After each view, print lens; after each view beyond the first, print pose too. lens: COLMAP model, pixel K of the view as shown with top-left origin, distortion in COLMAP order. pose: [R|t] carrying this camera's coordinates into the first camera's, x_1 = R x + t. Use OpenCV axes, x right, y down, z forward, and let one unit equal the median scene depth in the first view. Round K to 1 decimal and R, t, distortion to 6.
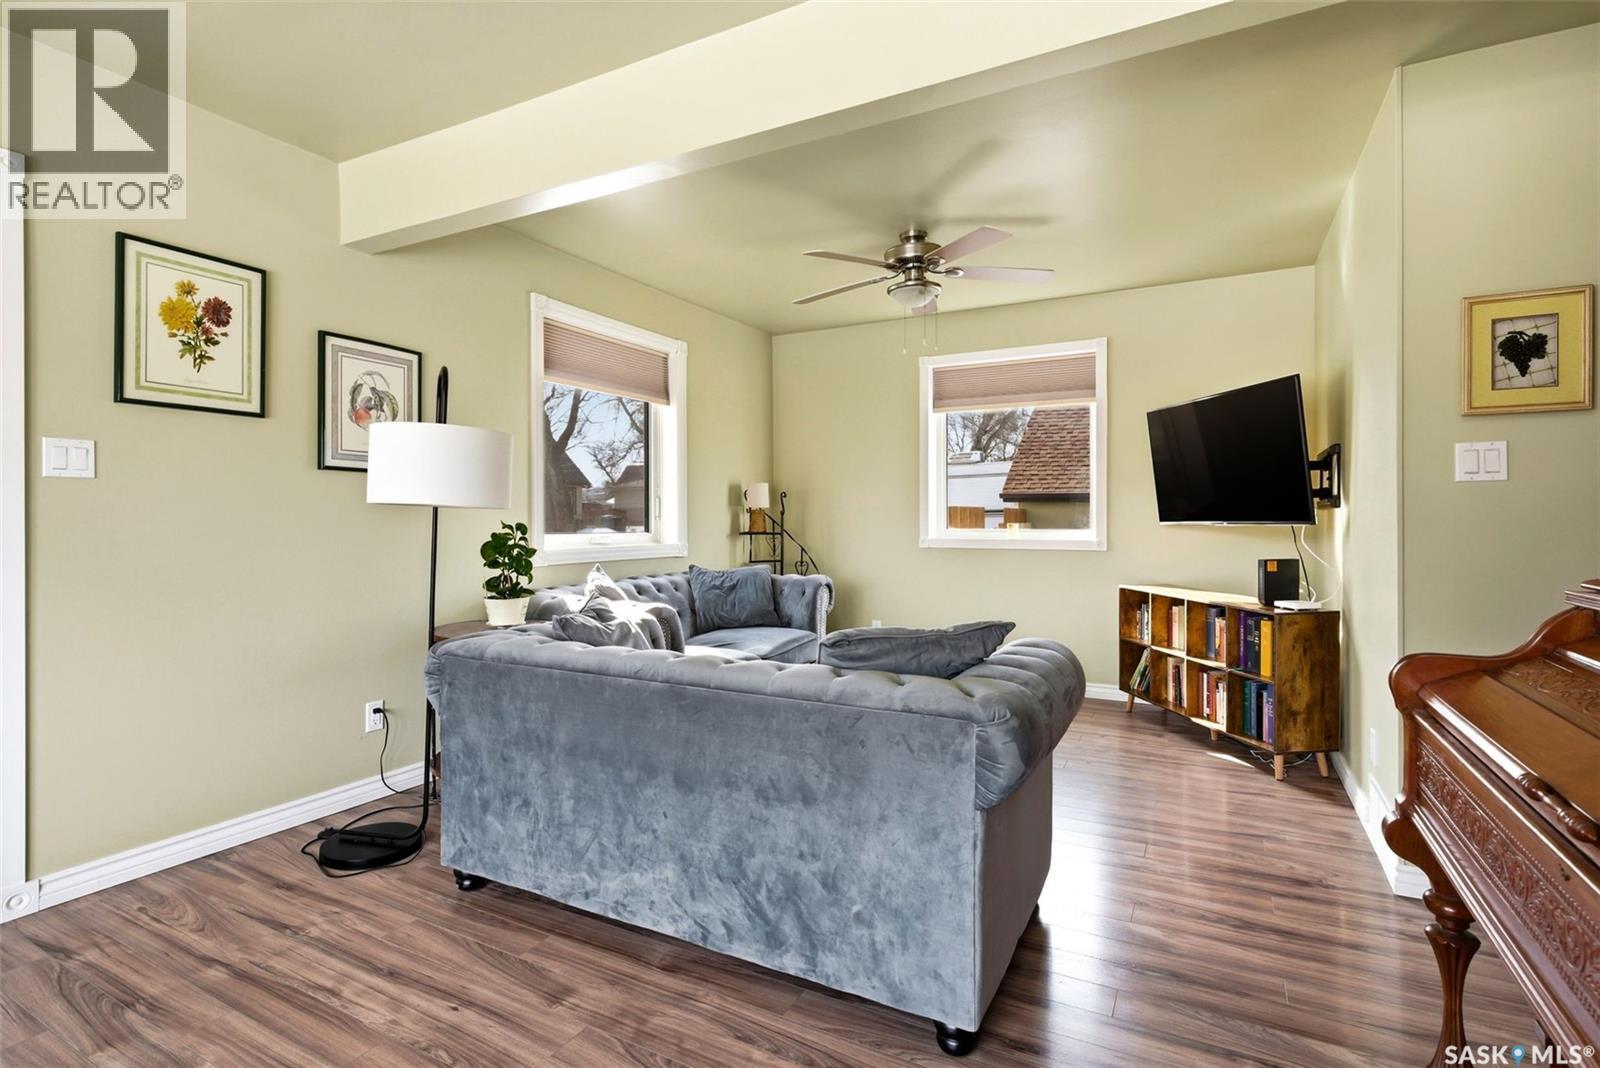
lens RADIAL K [[796.0, 0, 796.6], [0, 796.0, 525.8], [0, 0, 1]] dist [-0.001623, -0.000310]
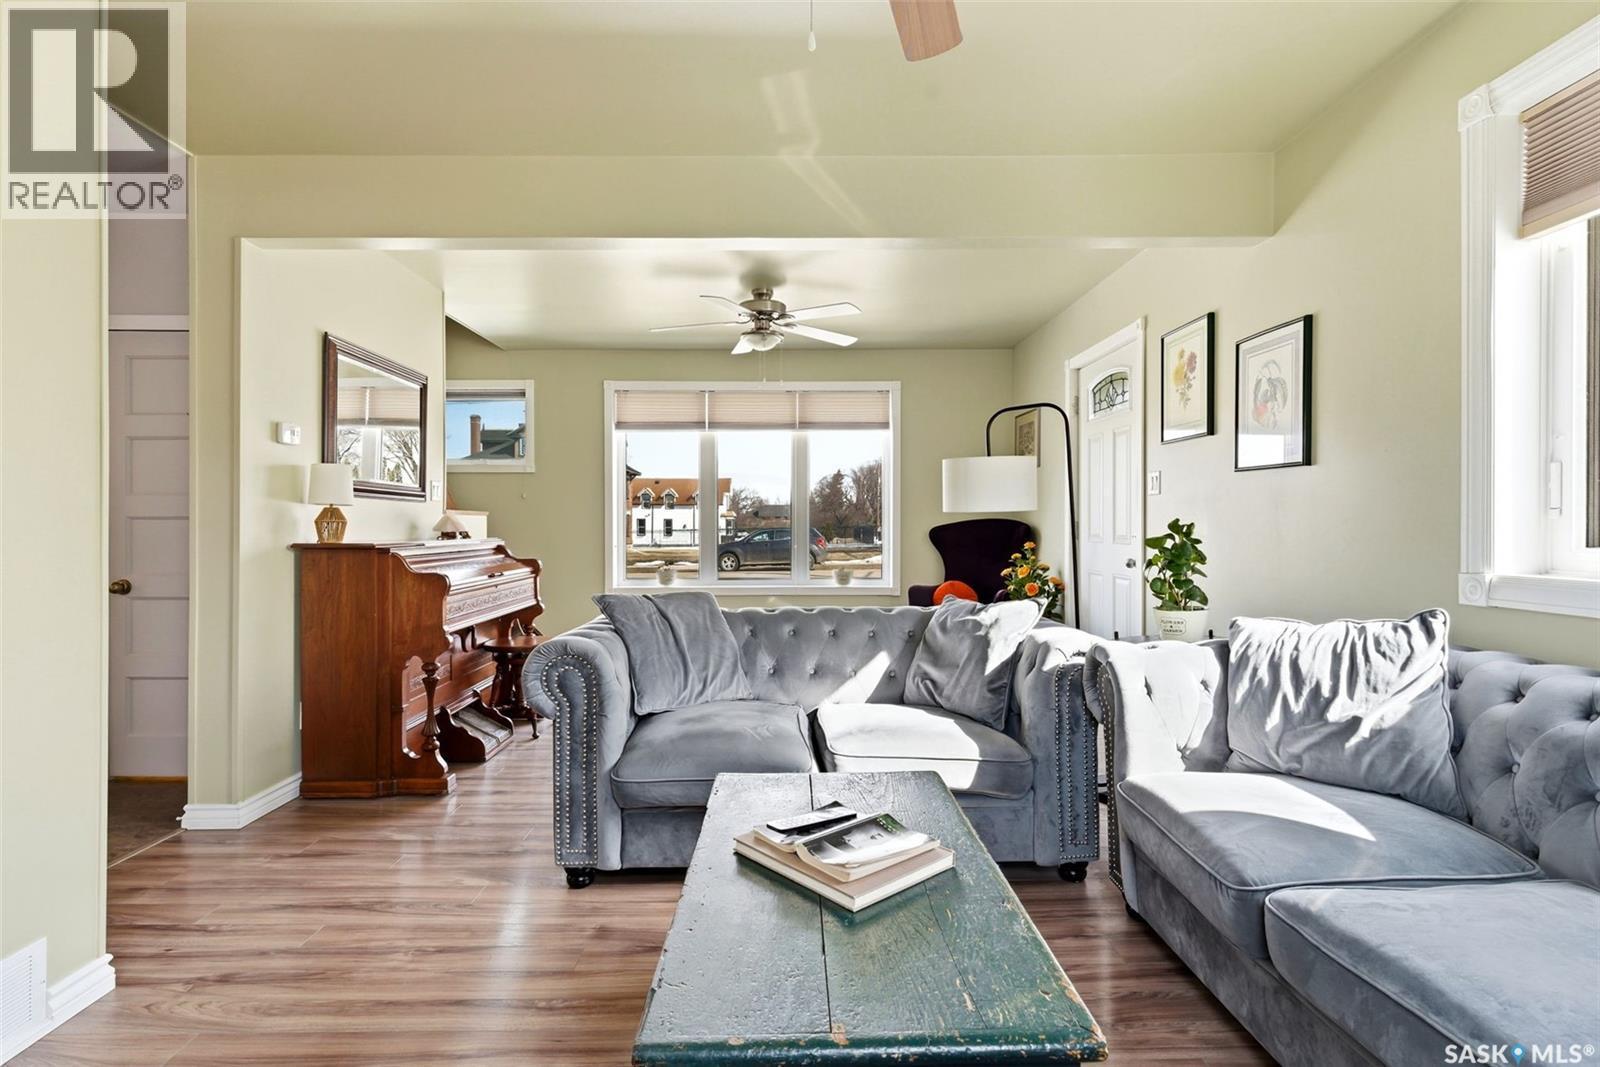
lens RADIAL K [[796.0, 0, 799.8], [0, 796.0, 528.3], [0, 0, 1]] dist [-0.001623, -0.000310]
pose [[-0.869308, 0.000211, -0.494271, 0.430376], [-0.002940, 0.999980, 0.005597, 0.001730], [0.494262, 0.006318, -0.869290, 1.581700]]
